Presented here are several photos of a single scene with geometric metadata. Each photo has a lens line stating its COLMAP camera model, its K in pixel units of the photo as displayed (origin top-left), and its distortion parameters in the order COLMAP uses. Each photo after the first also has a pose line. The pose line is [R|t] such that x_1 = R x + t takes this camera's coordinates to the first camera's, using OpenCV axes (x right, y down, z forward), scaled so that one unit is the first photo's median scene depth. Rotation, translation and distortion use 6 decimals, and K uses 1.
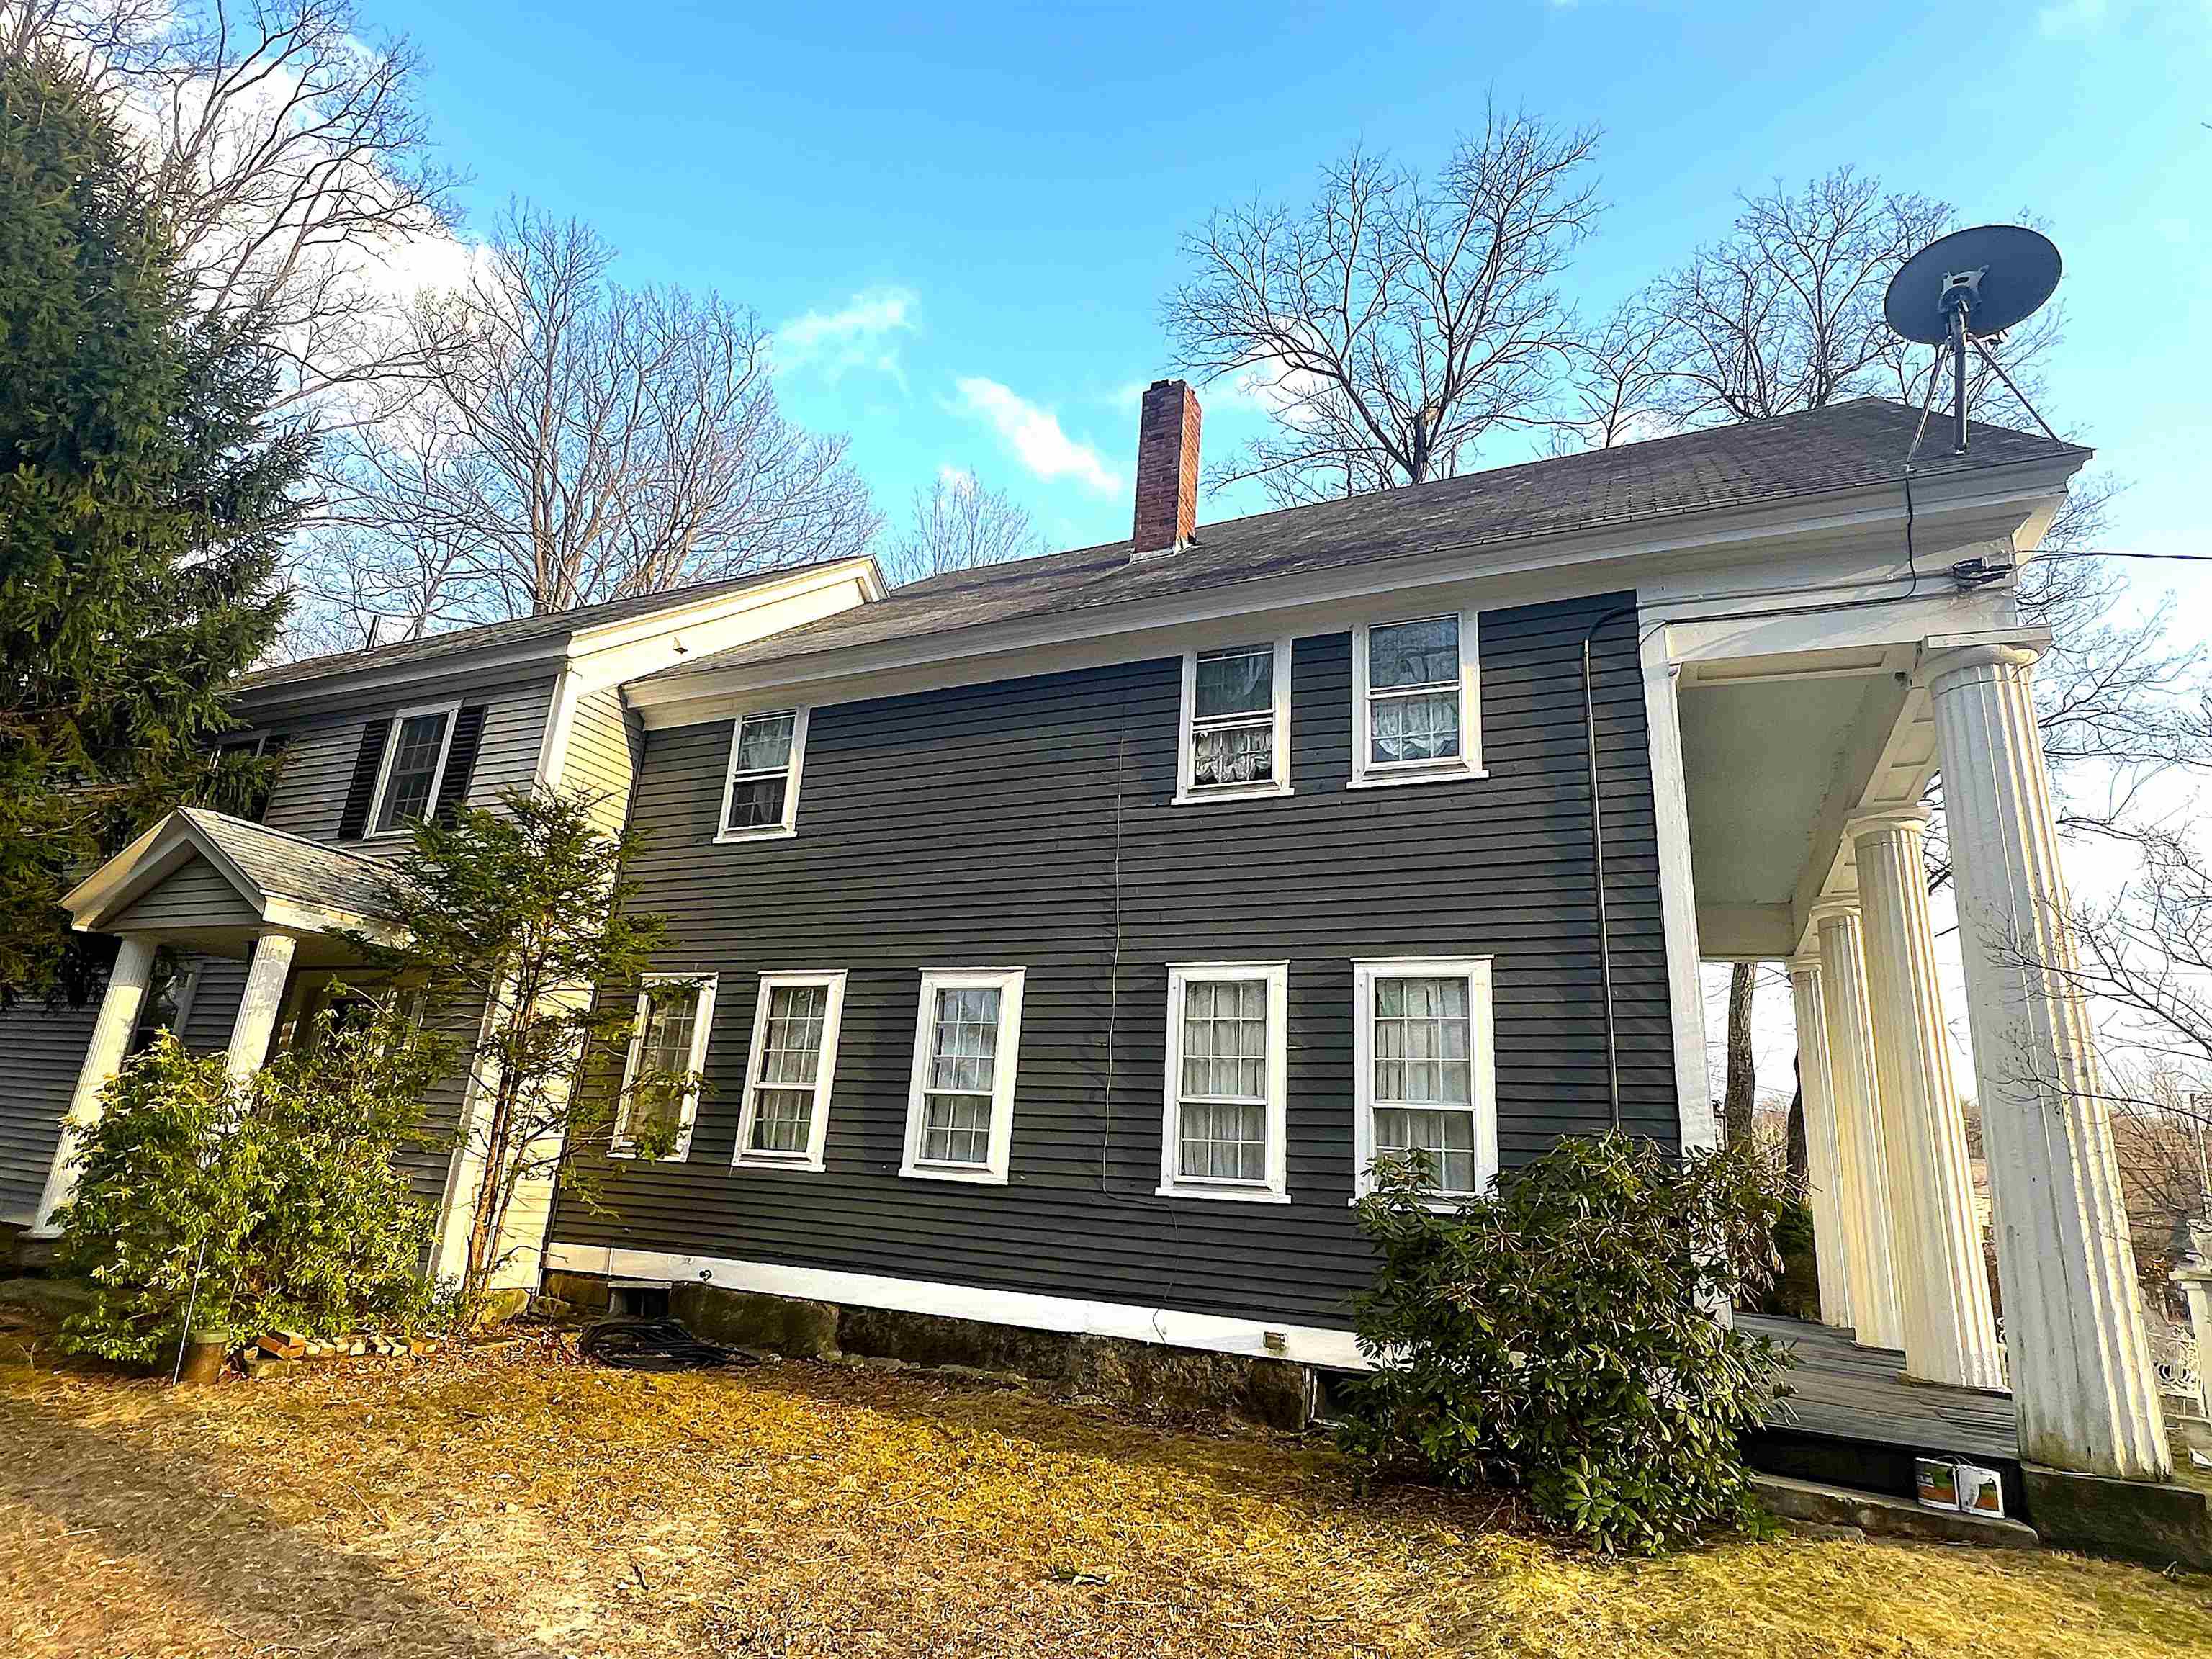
lens RADIAL K [[1151.1, 0, 1106.0], [0, 1151.1, 829.5], [0, 0, 1]] dist [-0.002479, -0.000367]
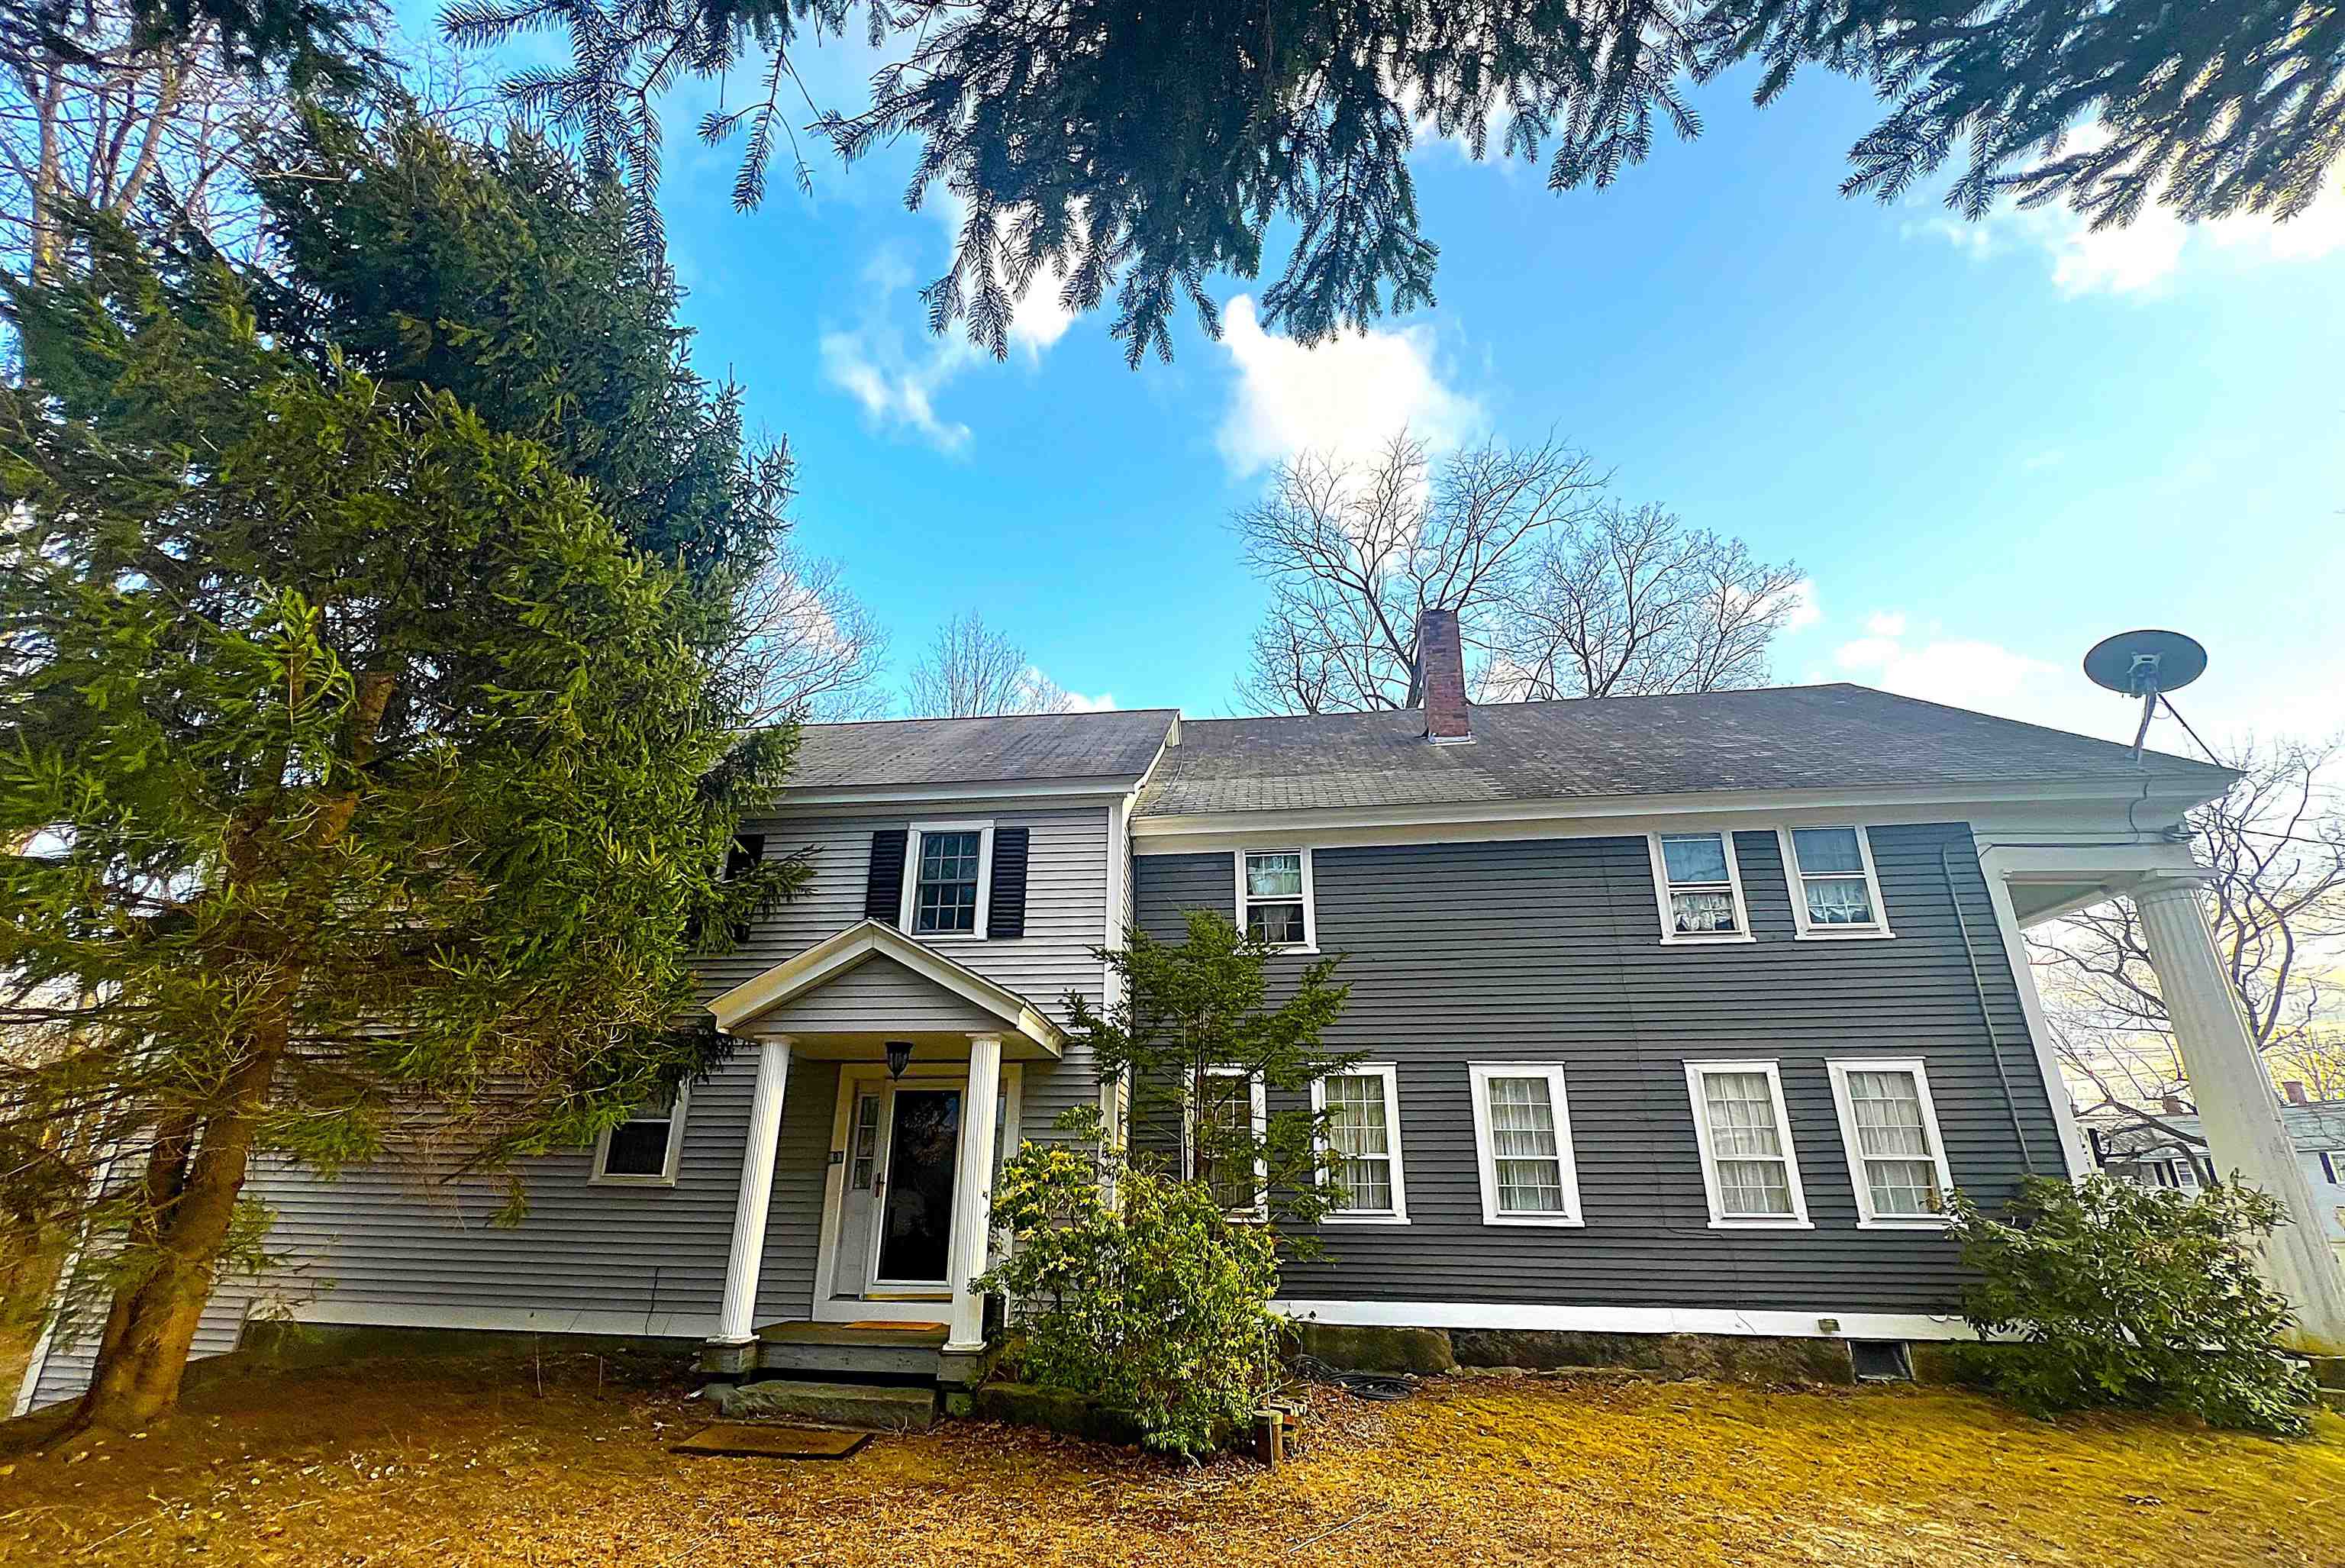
lens RADIAL K [[979.6, 0, 1172.5], [0, 979.6, 880.7], [0, 0, 1]] dist [0.000933, 0.000025]
pose [[0.954996, 0.050881, 0.292222, -0.890384], [-0.039630, 0.998232, -0.044298, -0.023636], [-0.293959, 0.030724, 0.955324, 0.037754]]
